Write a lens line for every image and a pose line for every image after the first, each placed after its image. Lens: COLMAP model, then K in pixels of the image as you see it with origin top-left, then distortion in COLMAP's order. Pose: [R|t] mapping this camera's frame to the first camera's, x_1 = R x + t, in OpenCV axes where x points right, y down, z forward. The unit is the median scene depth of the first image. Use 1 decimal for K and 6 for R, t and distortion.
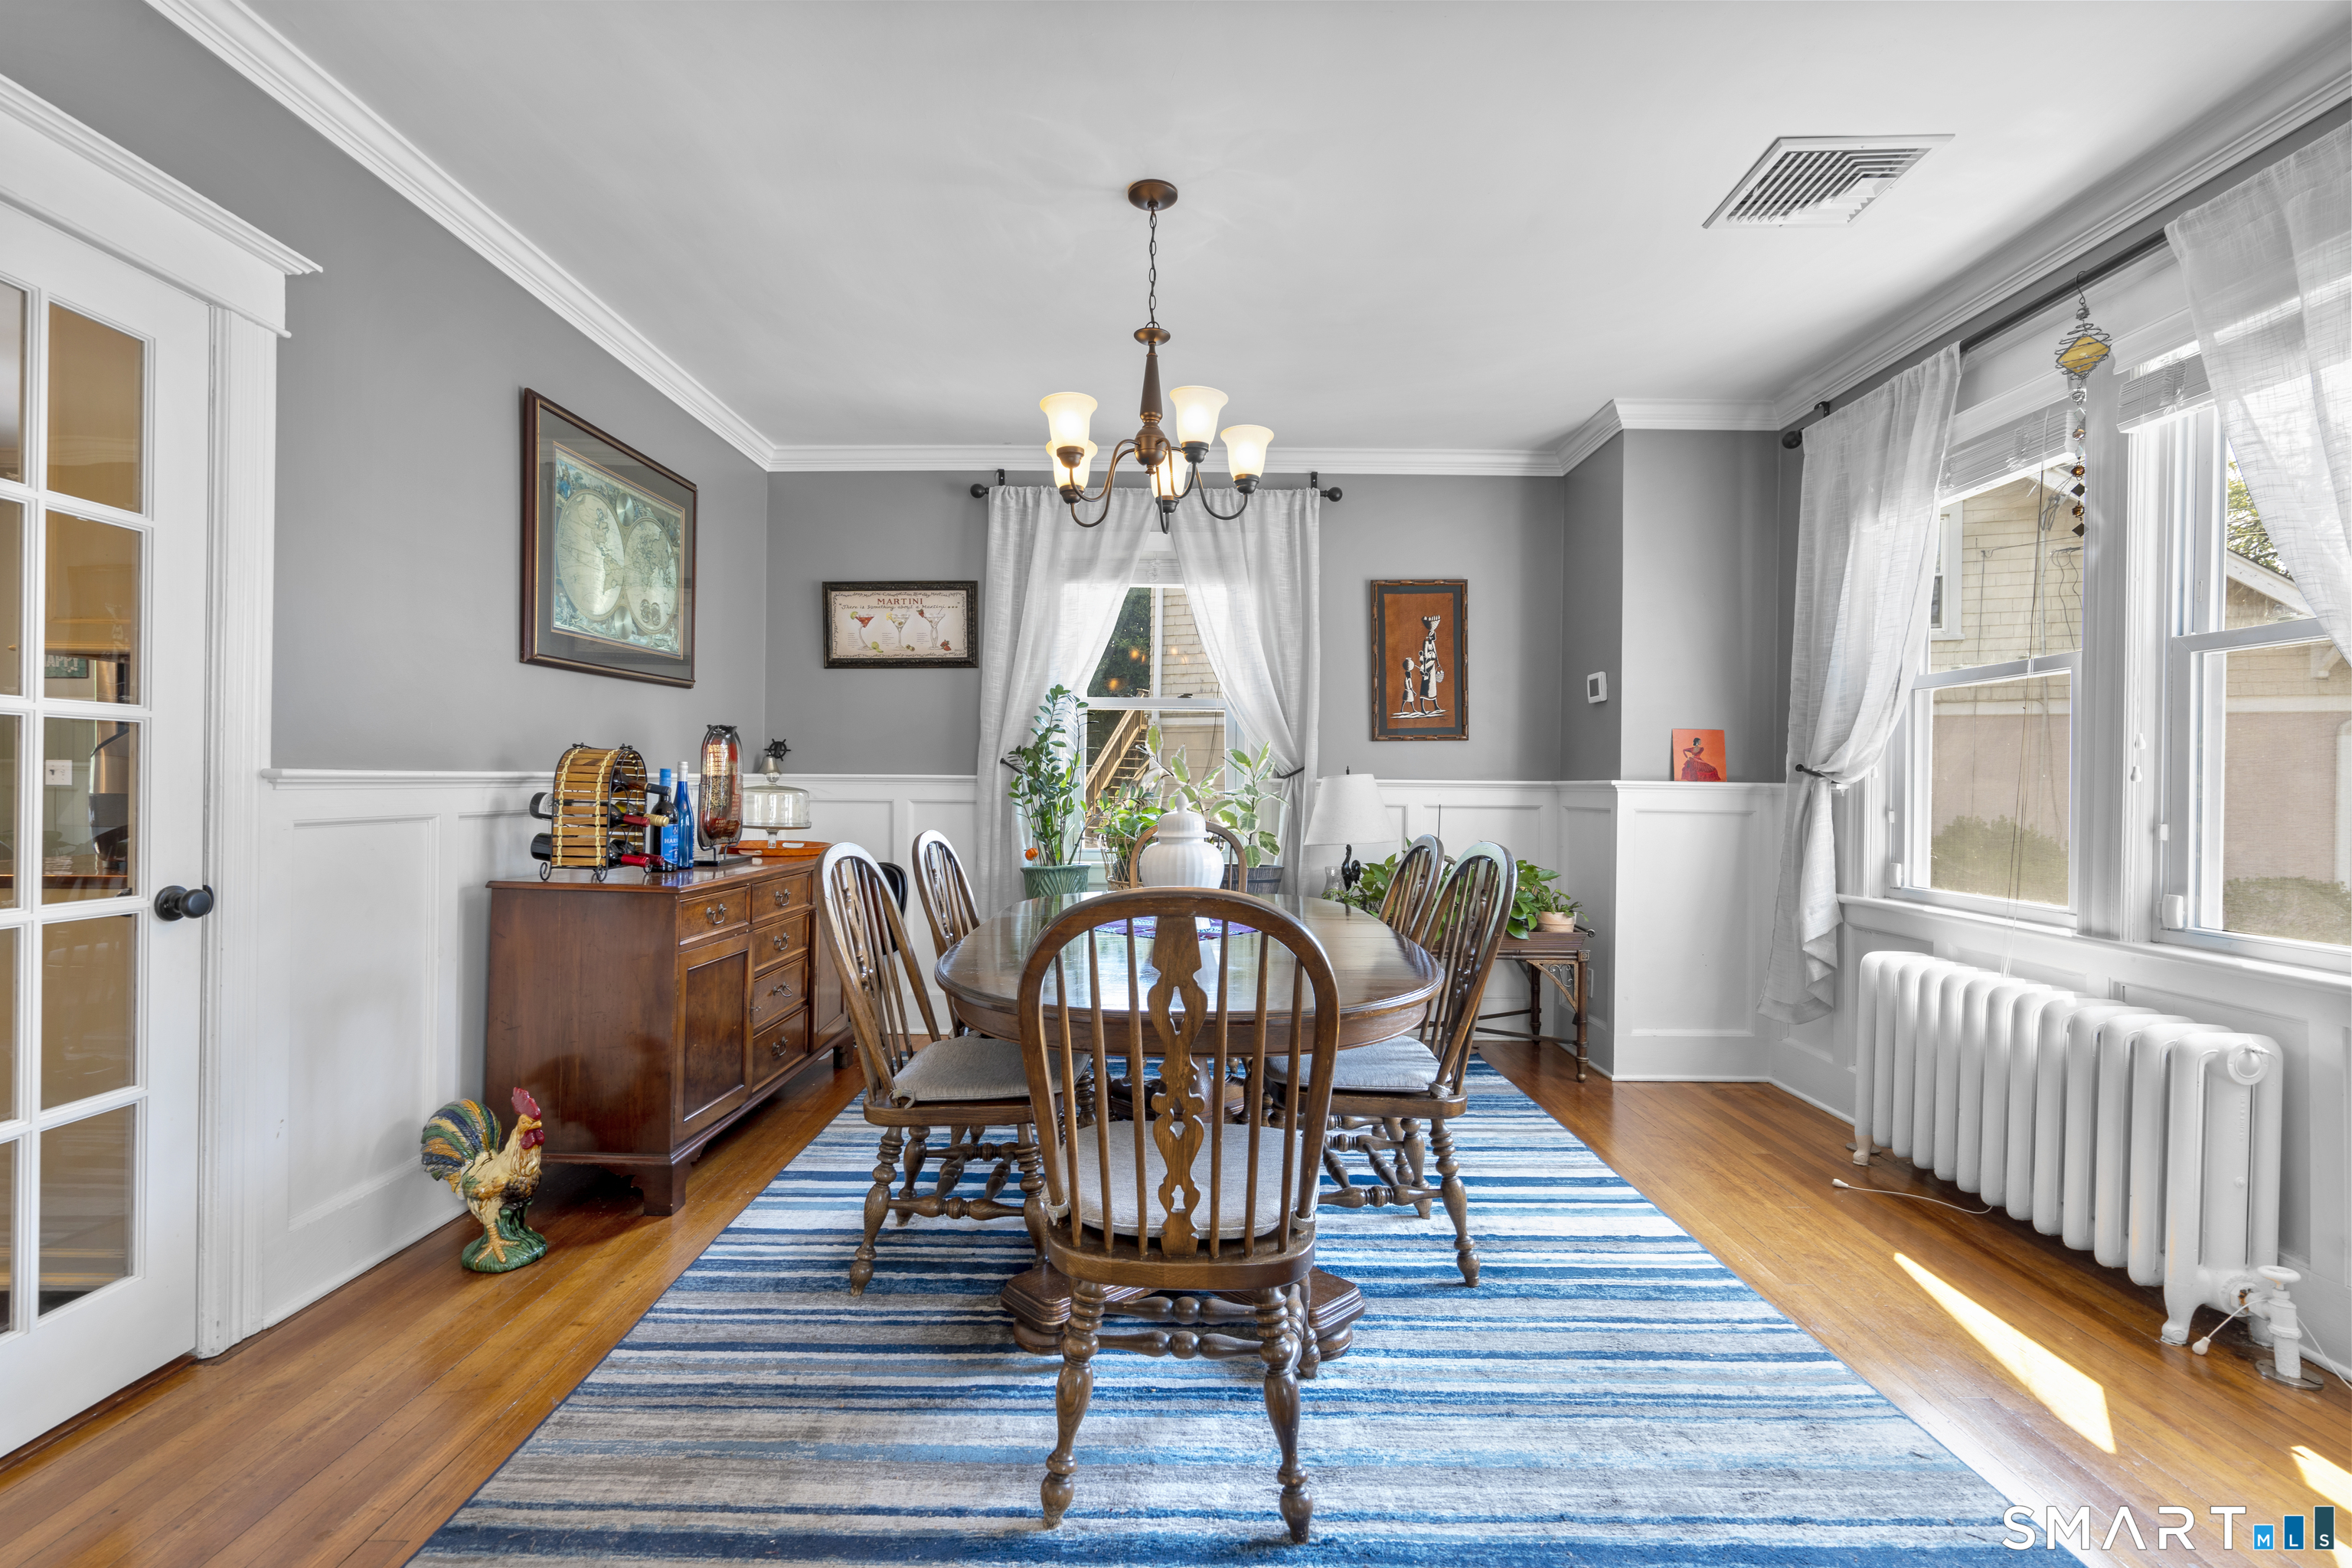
lens RADIAL K [[1054.6, 0, 1177.8], [0, 1054.6, 784.9], [0, 0, 1]] dist [-0.002497, 0.000410]
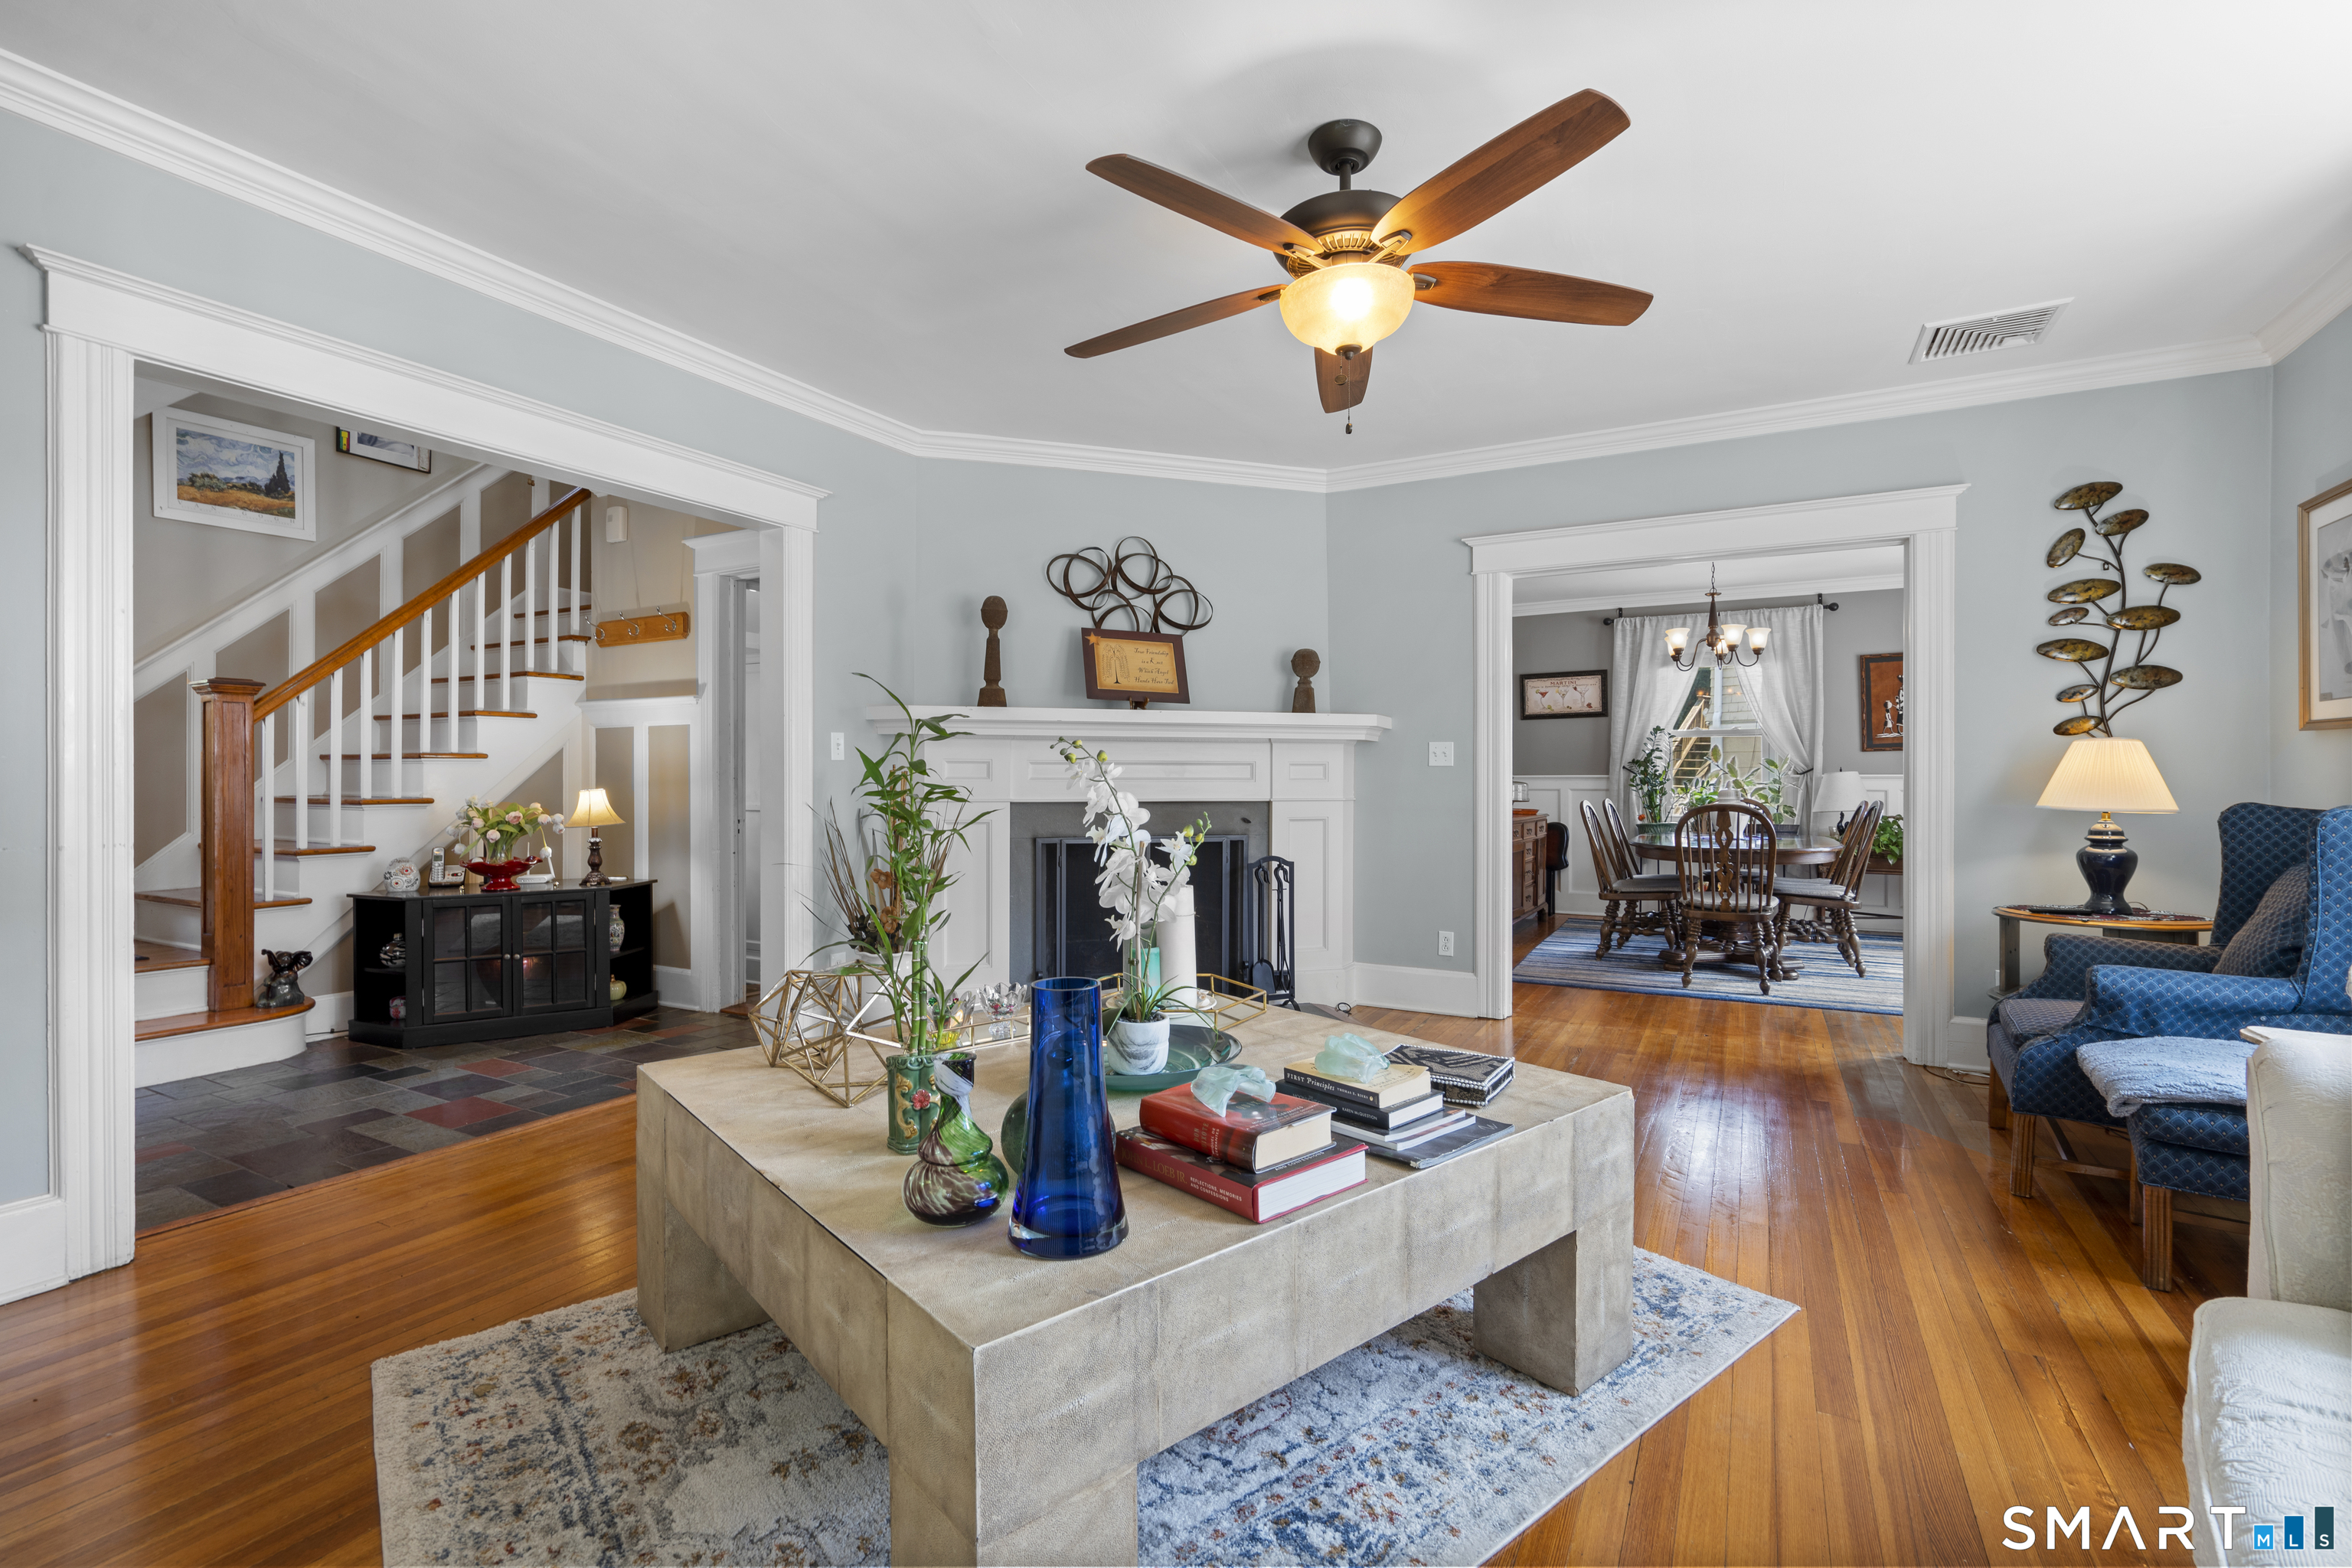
lens RADIAL K [[1054.6, 0, 1177.8], [0, 1054.6, 784.9], [0, 0, 1]] dist [-0.002497, 0.000410]
pose [[0.880396, -0.008472, -0.474164, 0.026021], [0.007051, 0.999964, -0.004774, 0.014248], [0.474188, 0.000859, 0.880423, -1.212129]]
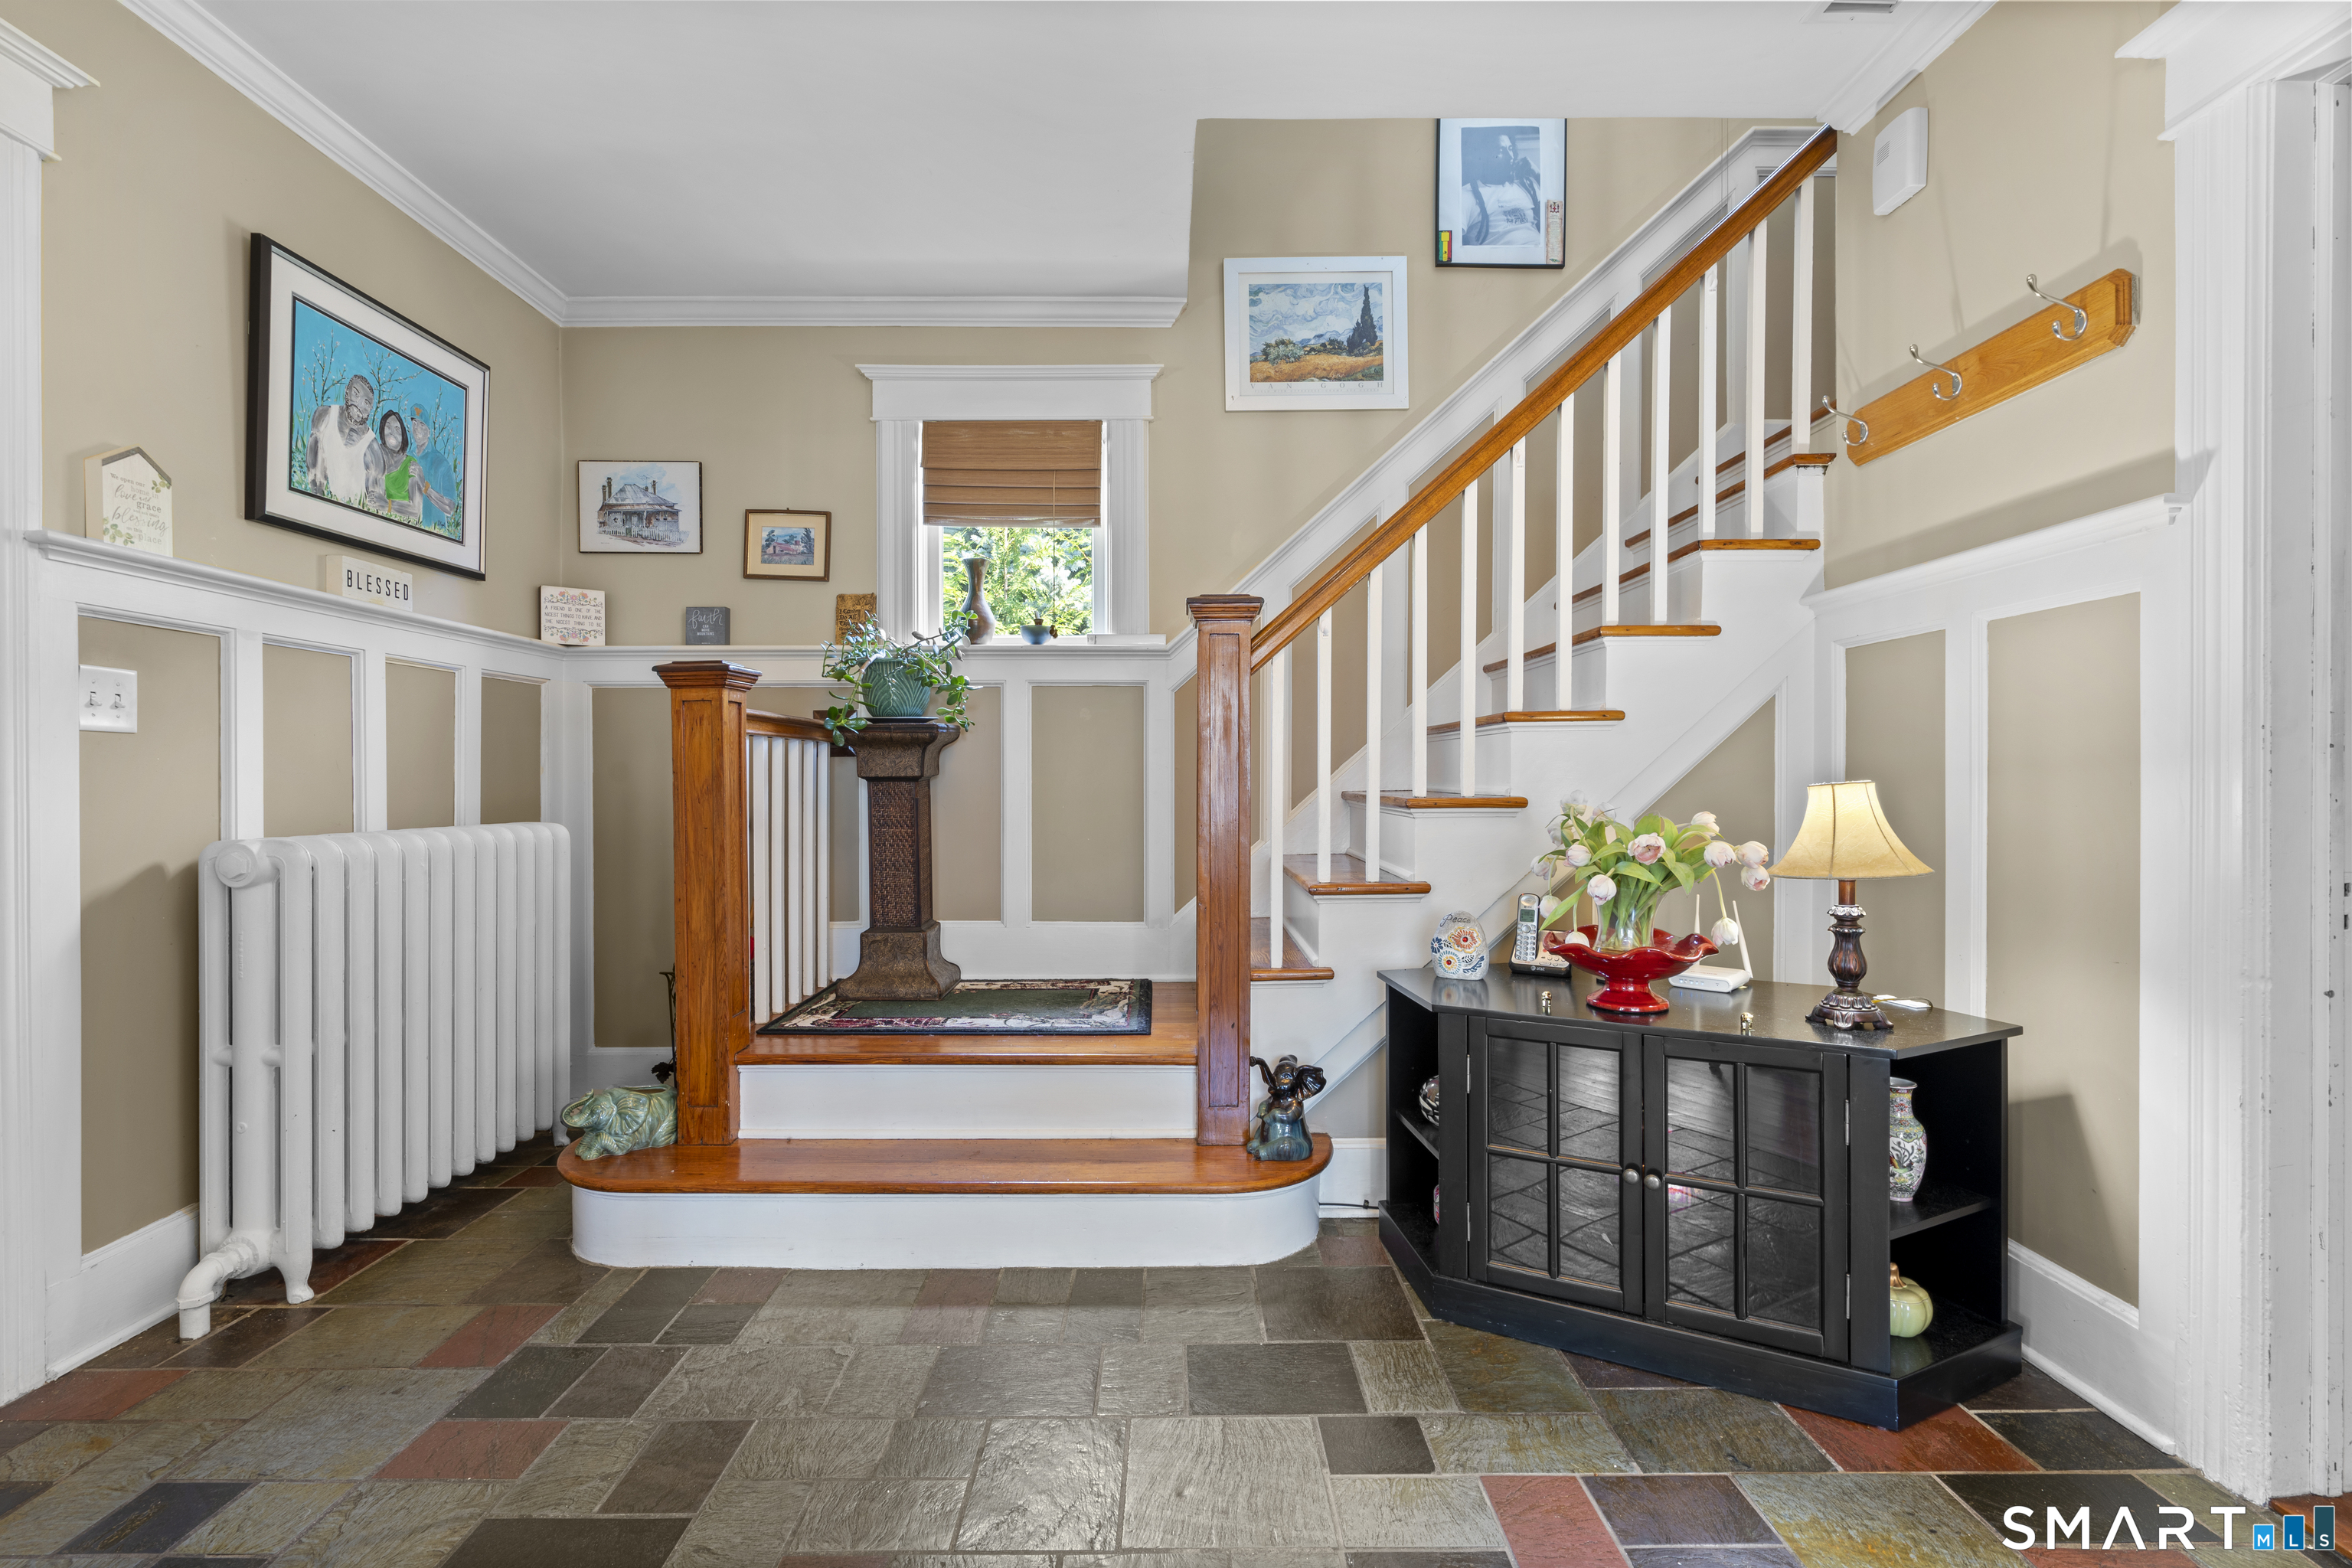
lens RADIAL K [[1054.6, 0, 1177.8], [0, 1054.6, 784.9], [0, 0, 1]] dist [-0.002497, 0.000410]
pose [[0.017624, -0.004068, -0.999836, -0.701859], [-0.000332, 0.999992, -0.004074, 0.012494], [0.999845, 0.000404, 0.017623, -0.752971]]
